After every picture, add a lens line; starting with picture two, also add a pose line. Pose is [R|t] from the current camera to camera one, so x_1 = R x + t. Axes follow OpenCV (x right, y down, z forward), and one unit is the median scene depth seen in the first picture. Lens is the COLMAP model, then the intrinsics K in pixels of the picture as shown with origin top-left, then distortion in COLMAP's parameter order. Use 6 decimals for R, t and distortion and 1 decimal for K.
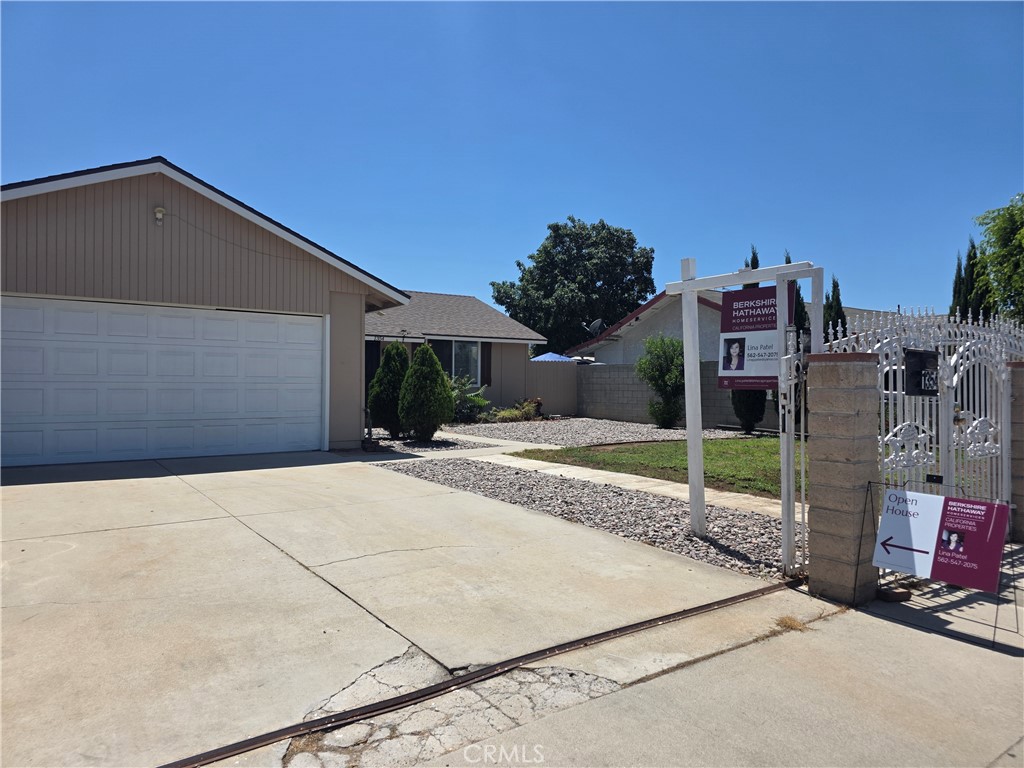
lens RADIAL K [[679.1, 0, 511.9], [0, 679.1, 380.2], [0, 0, 1]] dist [0.058997, -0.049237]
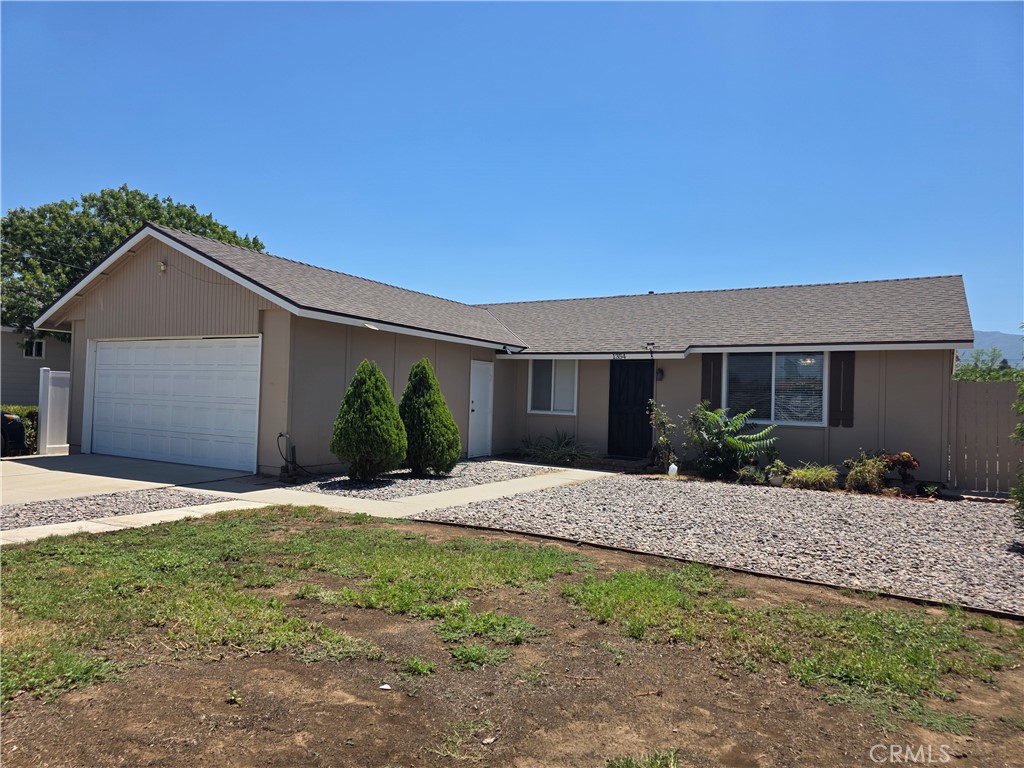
lens RADIAL K [[679.1, 0, 511.3], [0, 679.1, 386.8], [0, 0, 1]] dist [0.058997, -0.049237]
pose [[0.378178, -0.016493, -0.925586, 0.428194], [-0.025633, 0.999271, -0.028279, -0.001387], [0.925378, 0.034420, 0.377479, 0.537722]]
